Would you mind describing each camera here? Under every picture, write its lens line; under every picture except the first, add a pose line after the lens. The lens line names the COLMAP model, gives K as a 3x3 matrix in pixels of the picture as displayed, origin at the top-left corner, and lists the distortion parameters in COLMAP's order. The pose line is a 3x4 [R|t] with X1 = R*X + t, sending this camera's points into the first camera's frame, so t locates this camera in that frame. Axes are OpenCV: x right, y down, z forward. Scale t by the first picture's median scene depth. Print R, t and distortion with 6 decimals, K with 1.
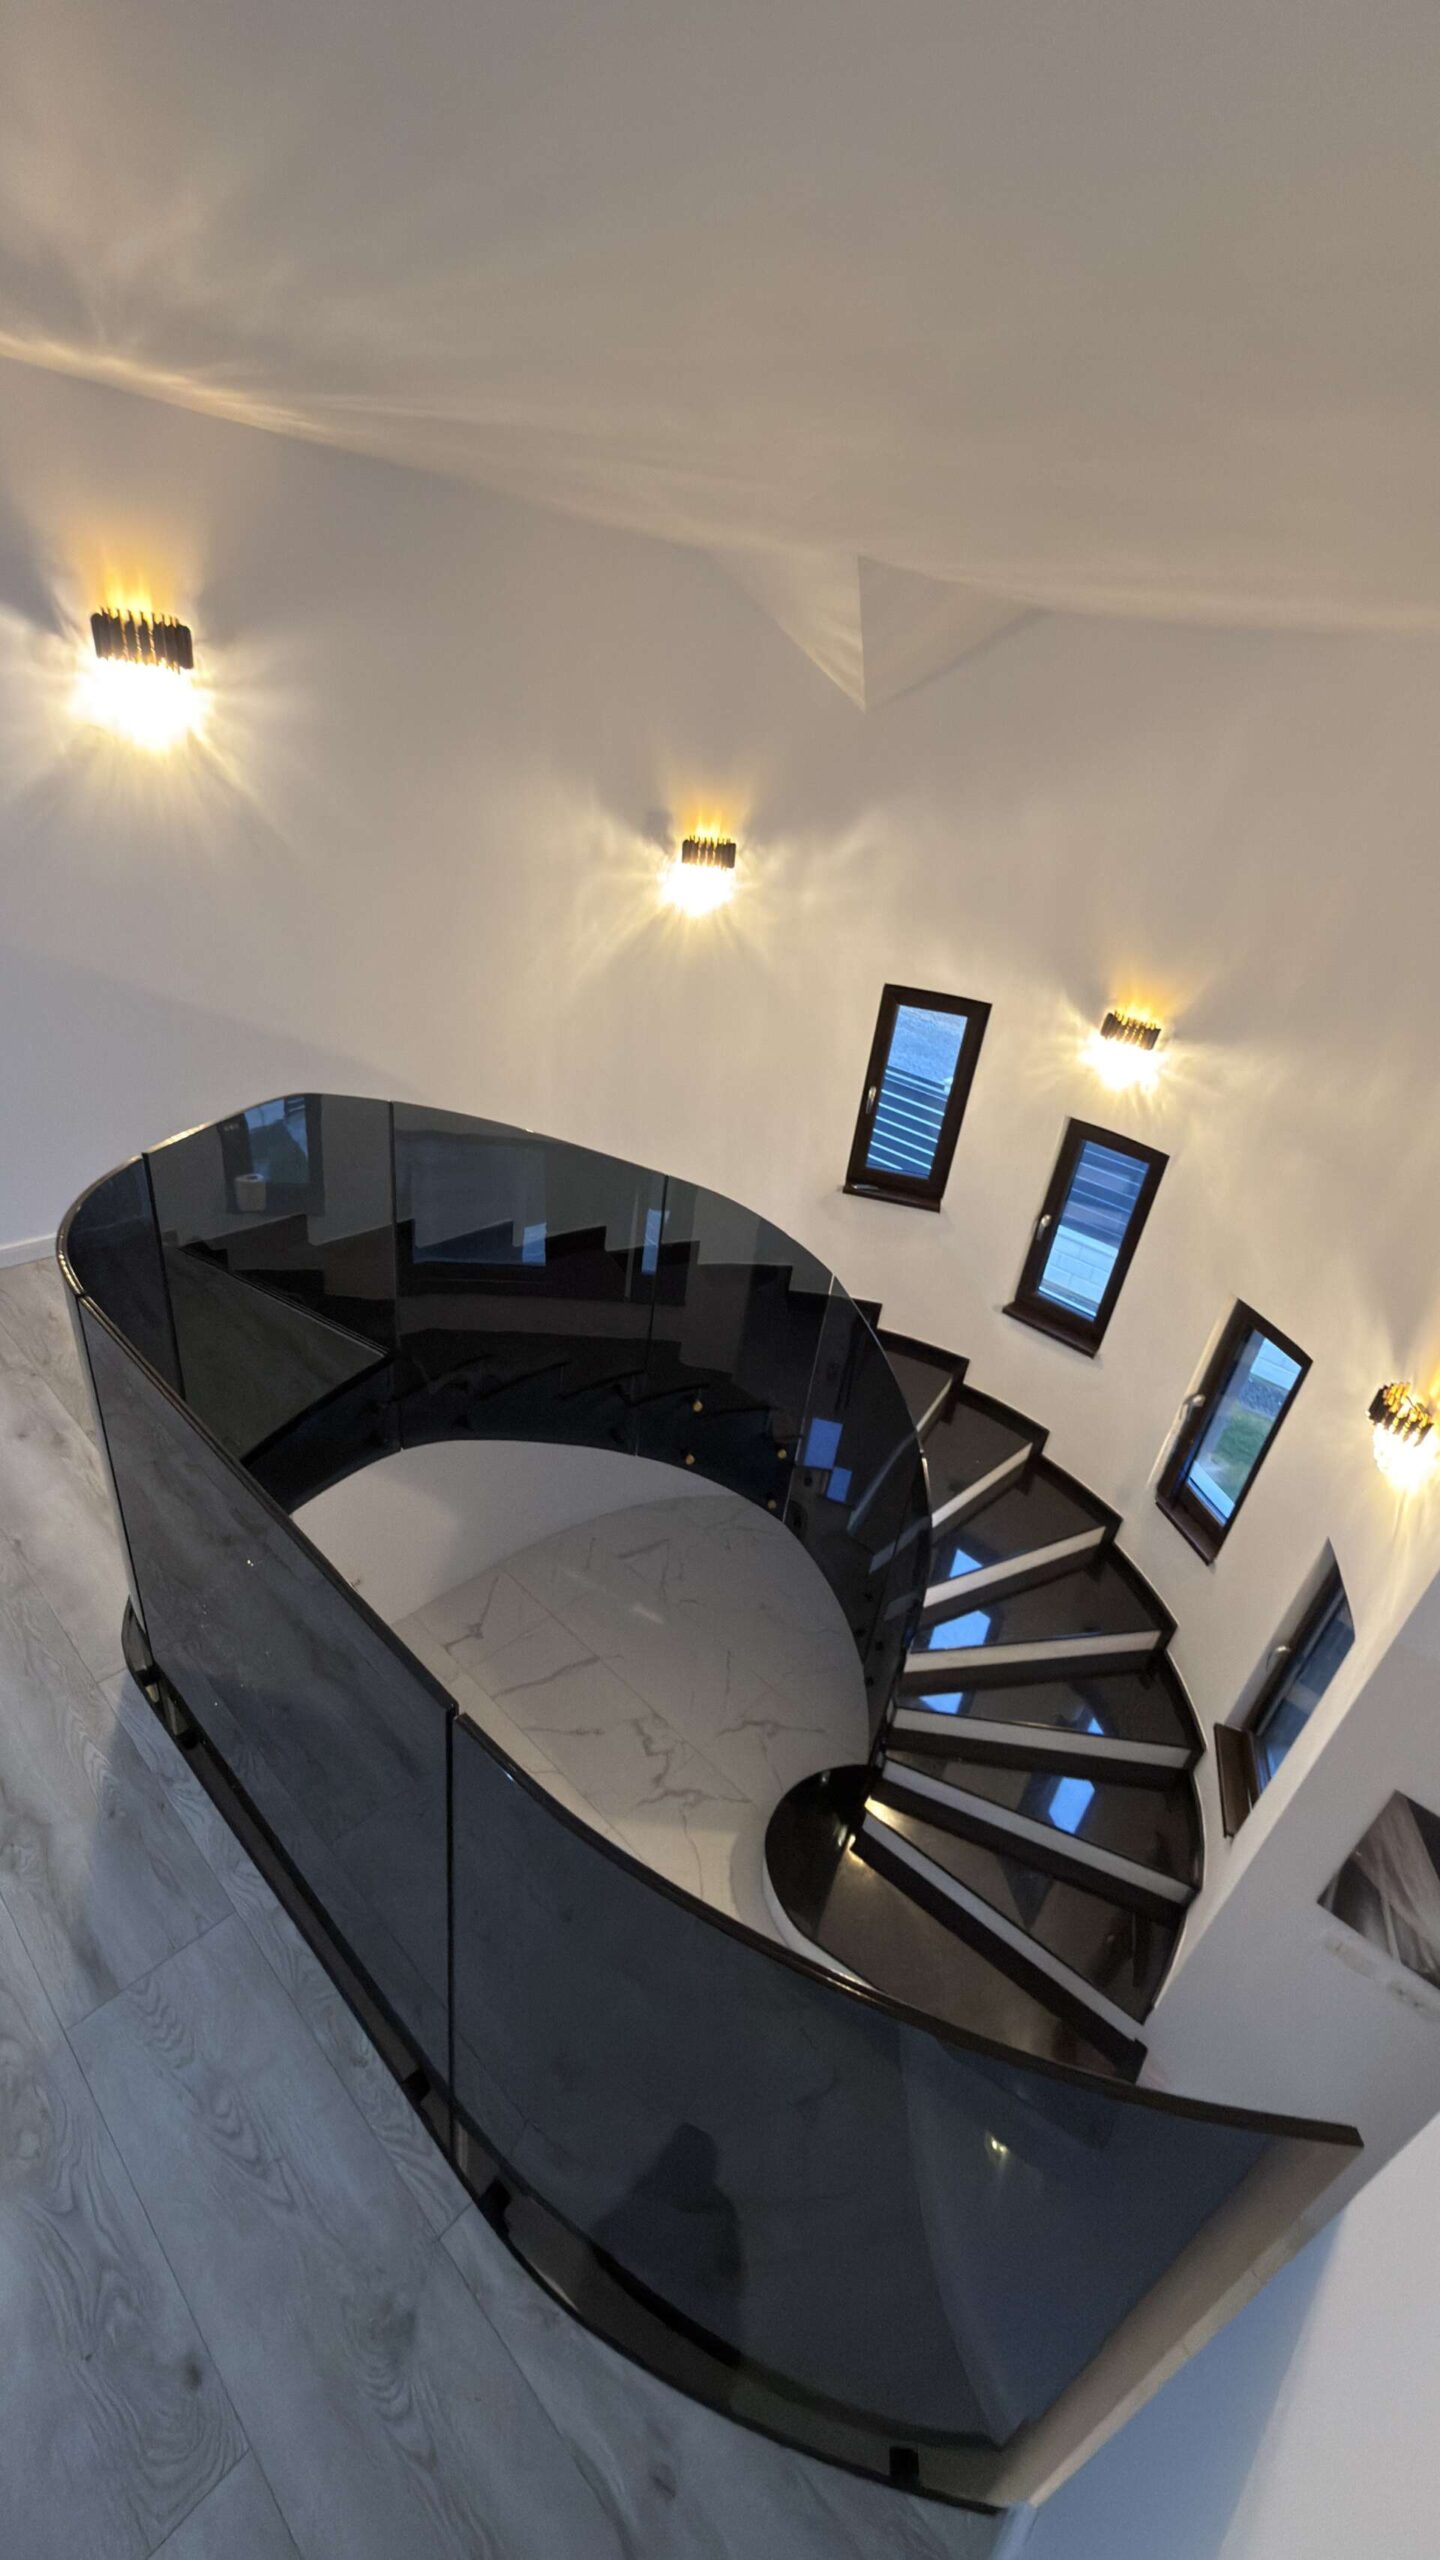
lens RADIAL K [[1023.8, 0, 721.5], [0, 1023.8, 1273.2], [0, 0, 1]] dist [-0.001682, 0.001079]
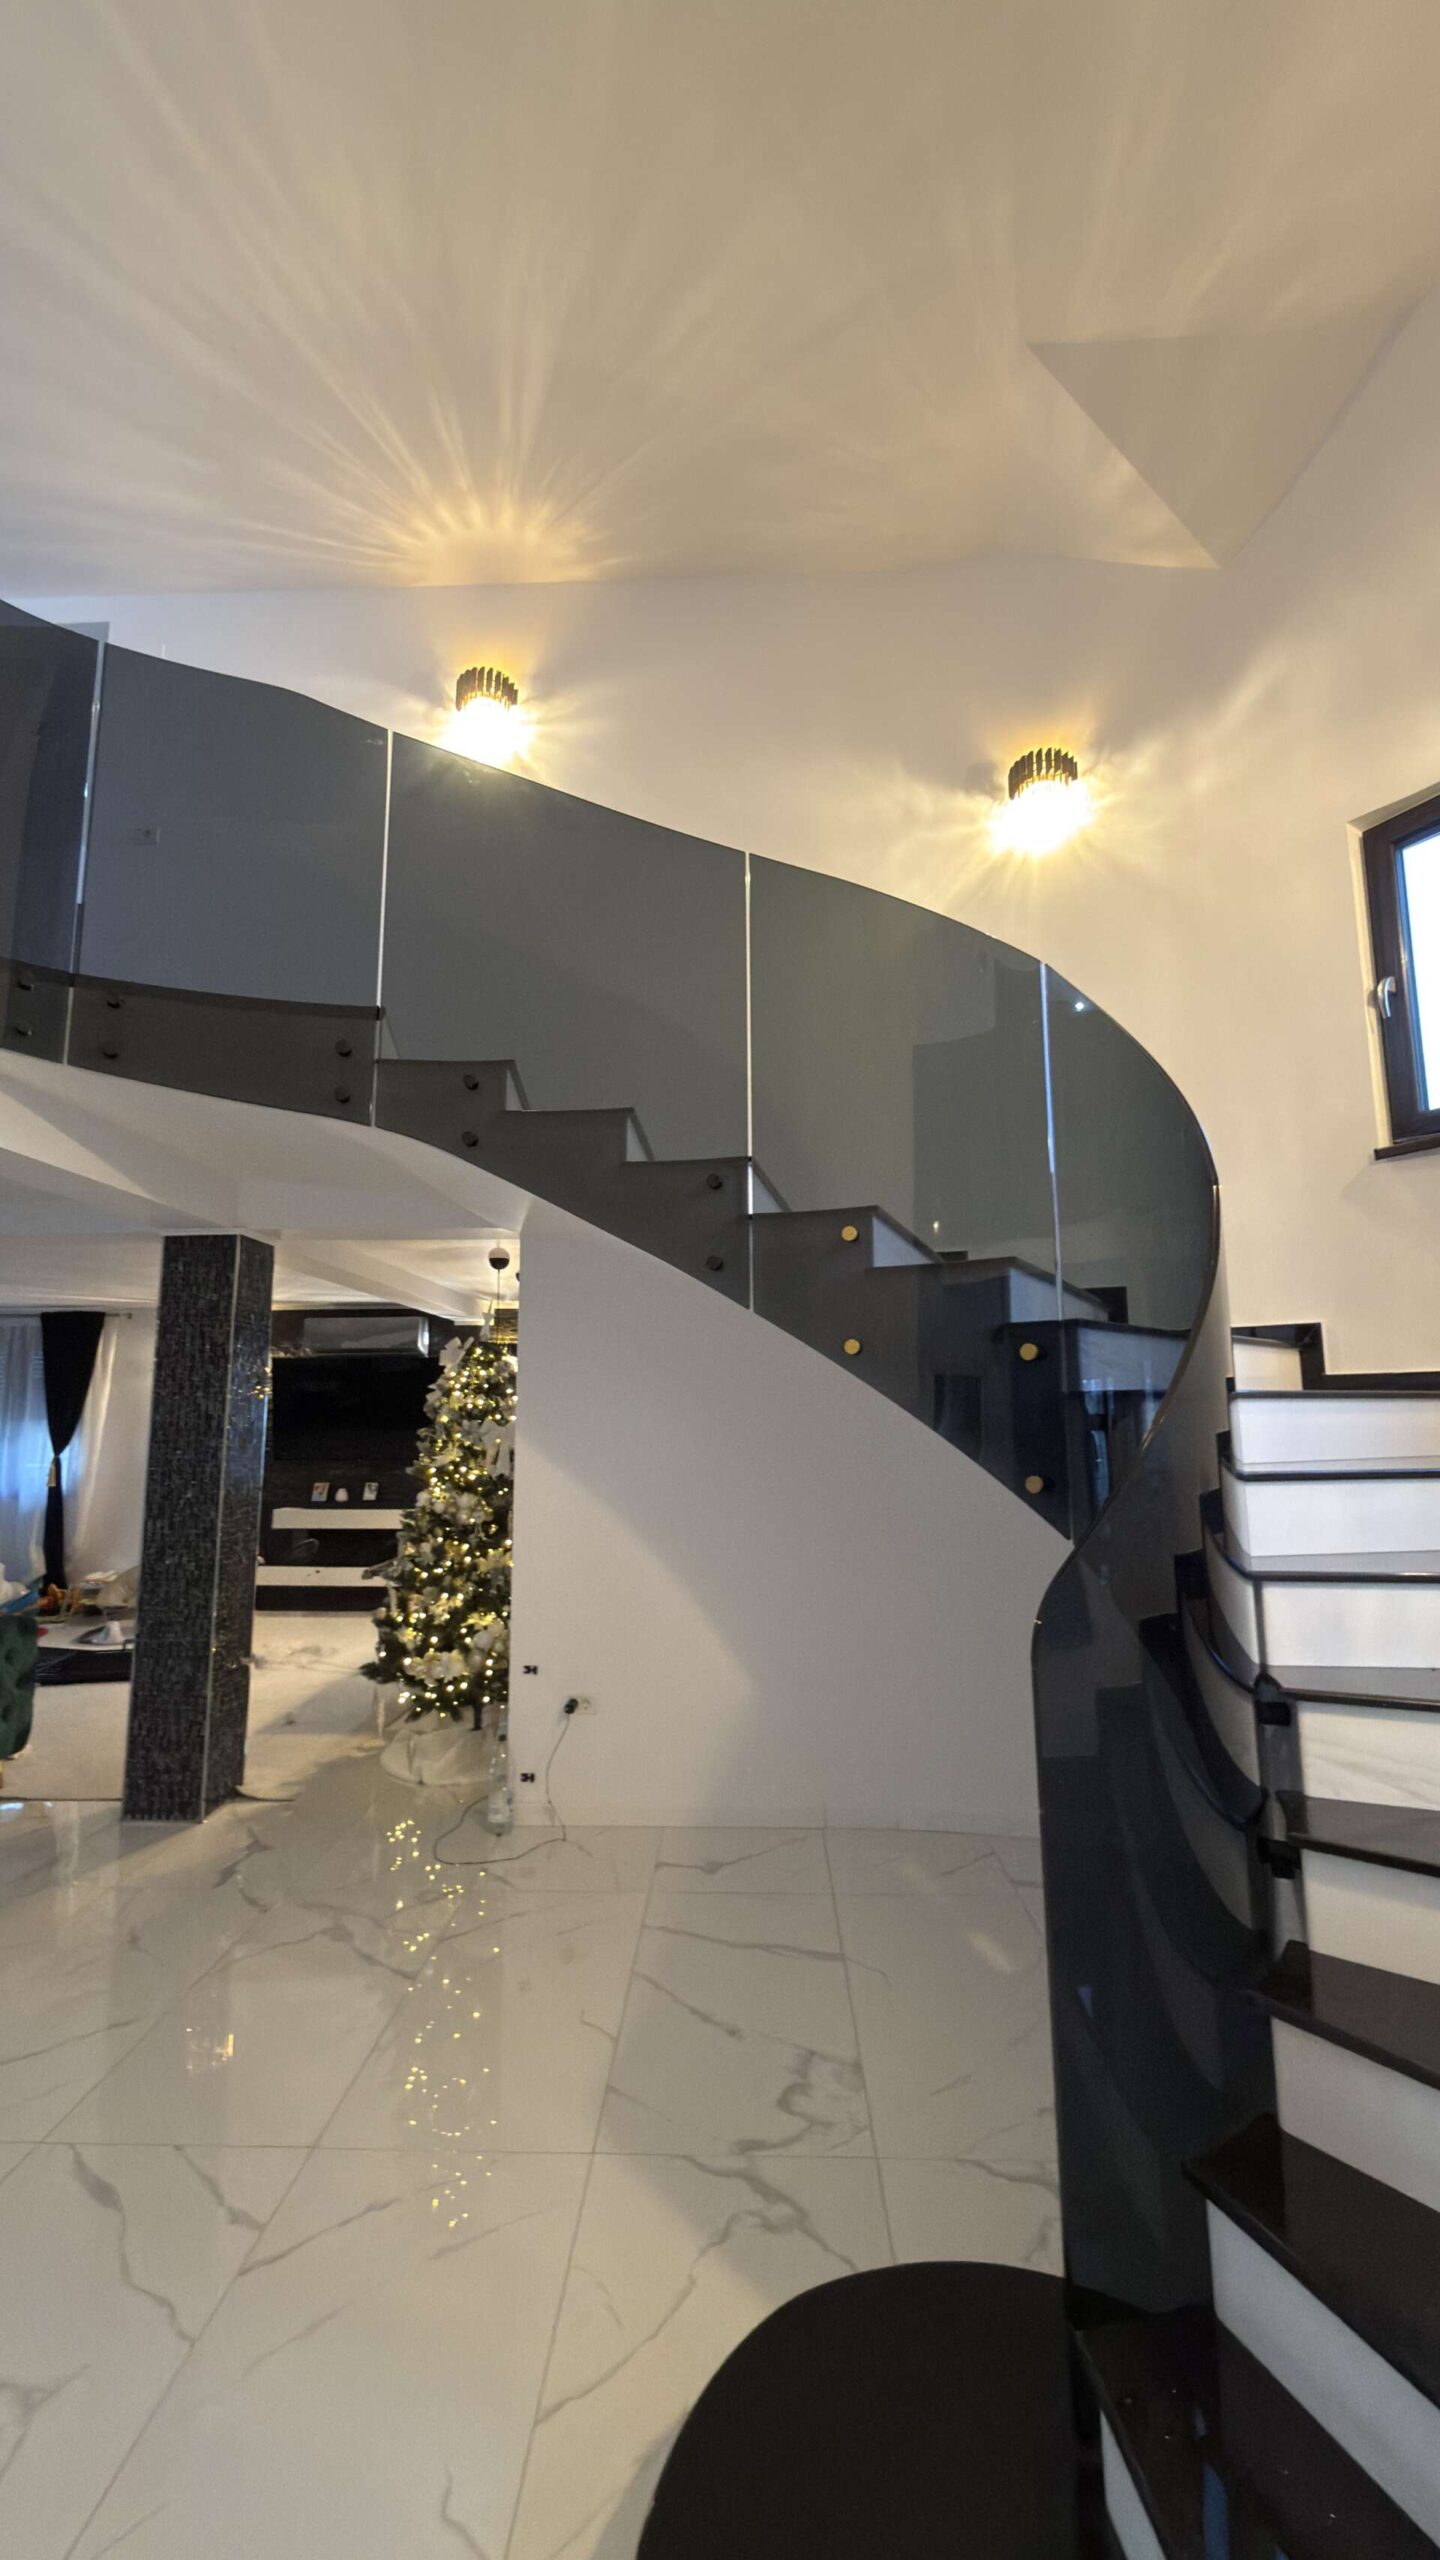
lens RADIAL K [[1023.8, 0, 721.5], [0, 1023.8, 1273.2], [0, 0, 1]] dist [-0.001682, 0.001079]
pose [[0.651817, -0.229051, -0.722960, 0.328078], [-0.294985, 0.801653, -0.519939, 0.441505], [0.698655, 0.552167, 0.454964, 0.616180]]
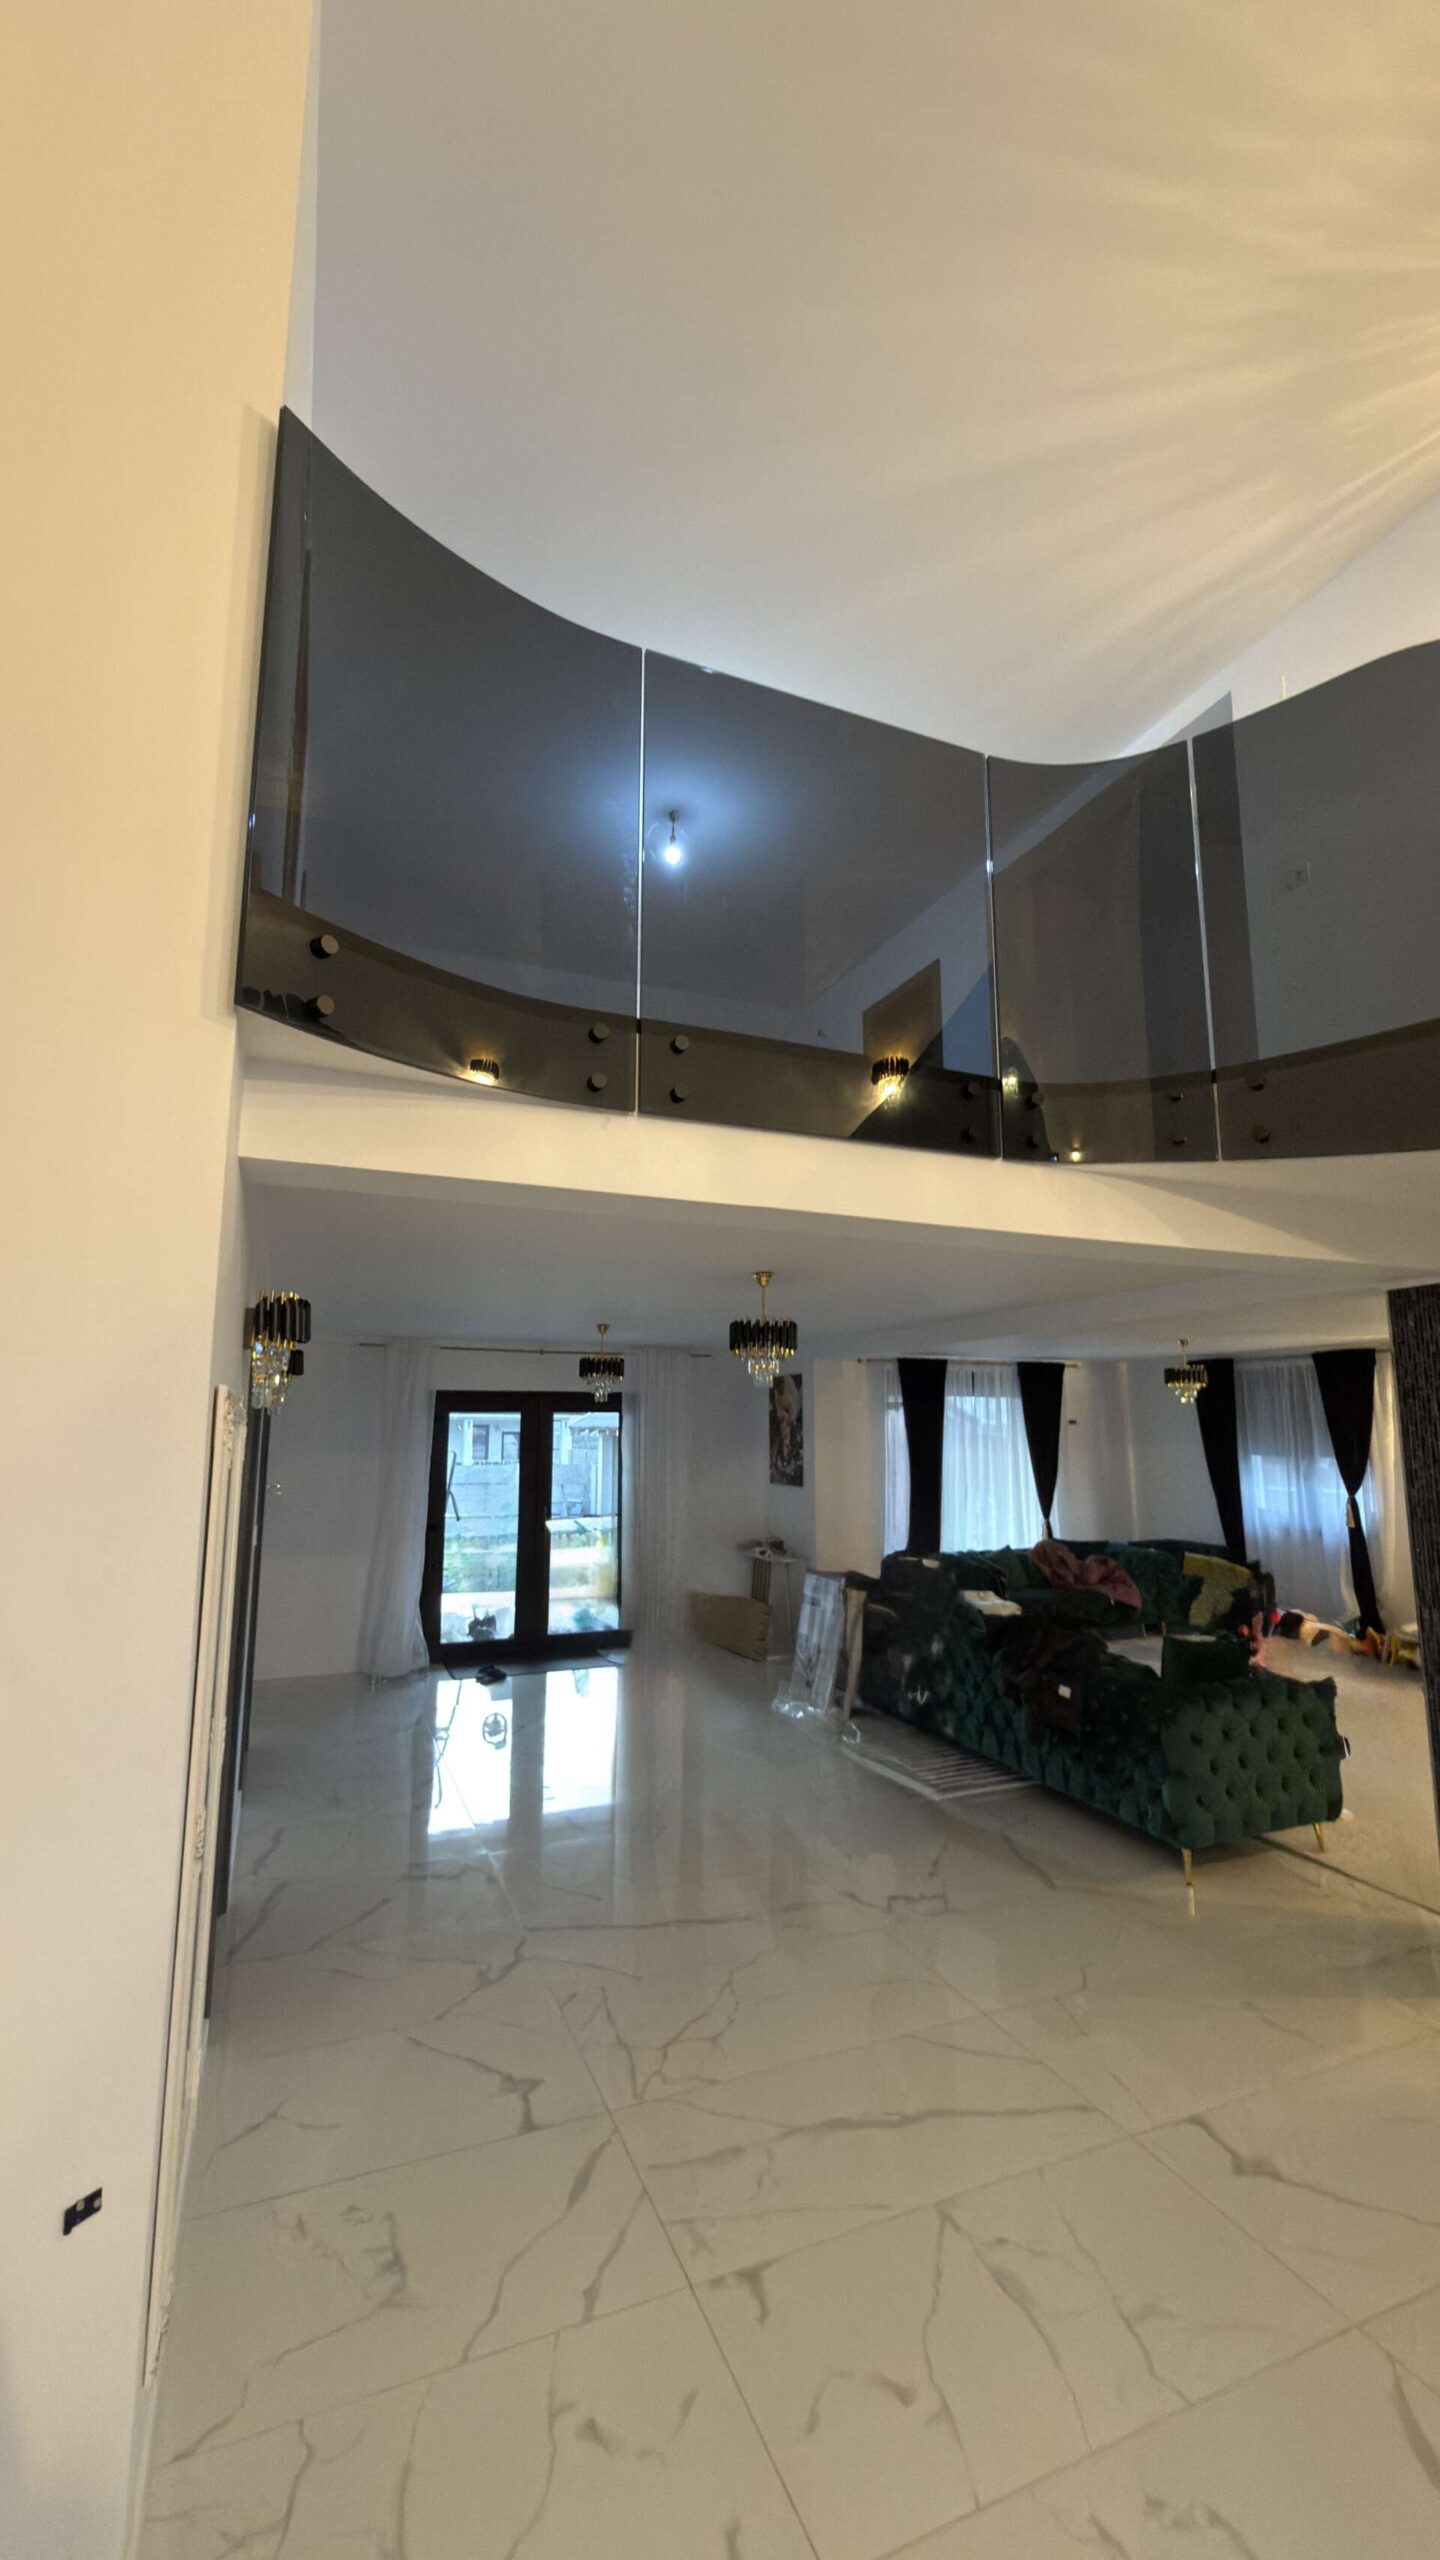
lens RADIAL K [[1023.8, 0, 721.5], [0, 1023.8, 1273.2], [0, 0, 1]] dist [-0.001682, 0.001079]
pose [[-0.404696, -0.259865, -0.876751, 0.303670], [-0.494971, 0.868428, -0.028927, 0.371793], [0.768912, 0.422259, -0.480075, 0.641245]]
